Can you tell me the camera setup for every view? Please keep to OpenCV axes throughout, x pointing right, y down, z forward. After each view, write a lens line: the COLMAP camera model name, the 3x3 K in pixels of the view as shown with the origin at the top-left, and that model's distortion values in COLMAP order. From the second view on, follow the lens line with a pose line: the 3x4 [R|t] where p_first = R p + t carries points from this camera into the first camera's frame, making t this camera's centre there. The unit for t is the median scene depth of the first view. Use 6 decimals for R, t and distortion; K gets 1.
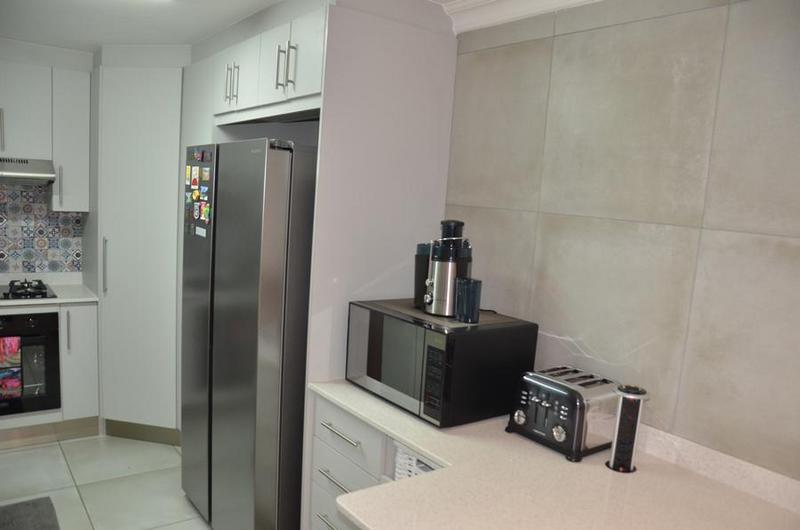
lens RADIAL K [[618.4, 0, 400.7], [0, 618.4, 271.9], [0, 0, 1]] dist [-0.050965, -0.002830]
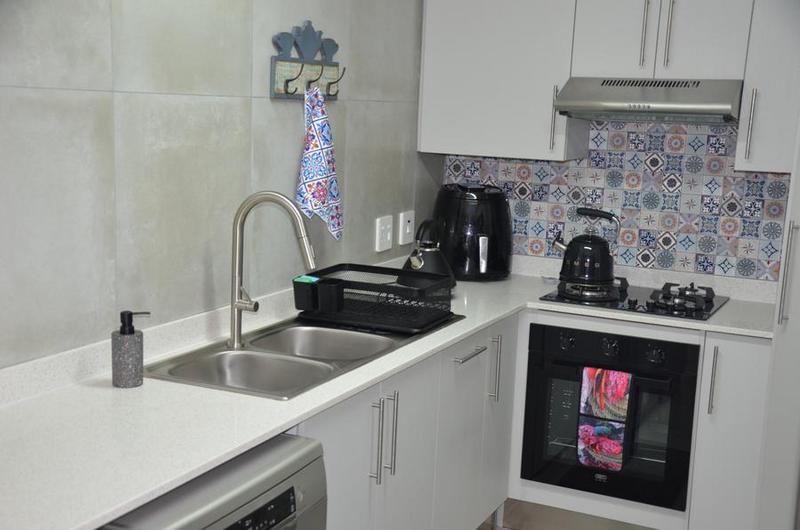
lens RADIAL K [[1065.6, 0, 388.1], [0, 1065.6, 285.9], [0, 0, 1]] dist [0.112366, 0.000000]
pose [[0.481014, 0.113702, -0.869309, 0.159048], [-0.119144, 0.990833, 0.063671, -0.017793], [0.868580, 0.072946, 0.490151, 0.222964]]
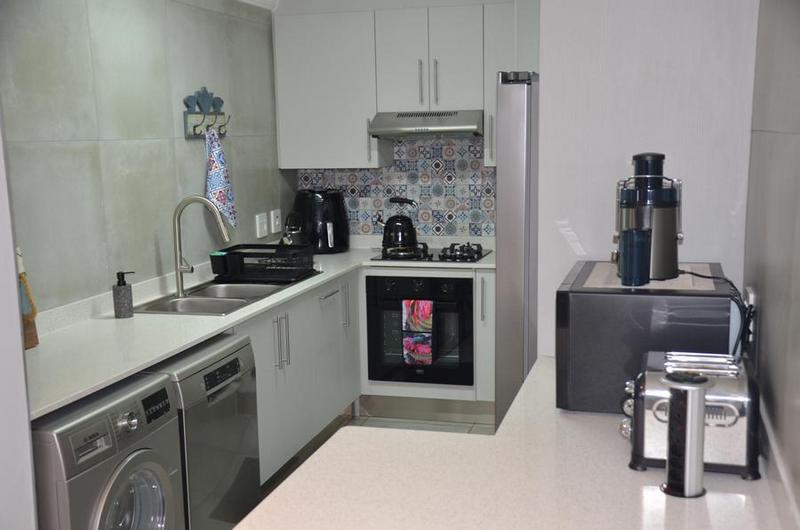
lens RADIAL K [[963.2, 0, 398.0], [0, 963.2, 265.1], [0, 0, 1]] dist [0.031802, 0.000000]
pose [[0.624020, 0.037436, -0.780511, 0.446896], [-0.037805, 0.999128, 0.017697, 0.023838], [0.780493, 0.018464, 0.624892, 0.016837]]
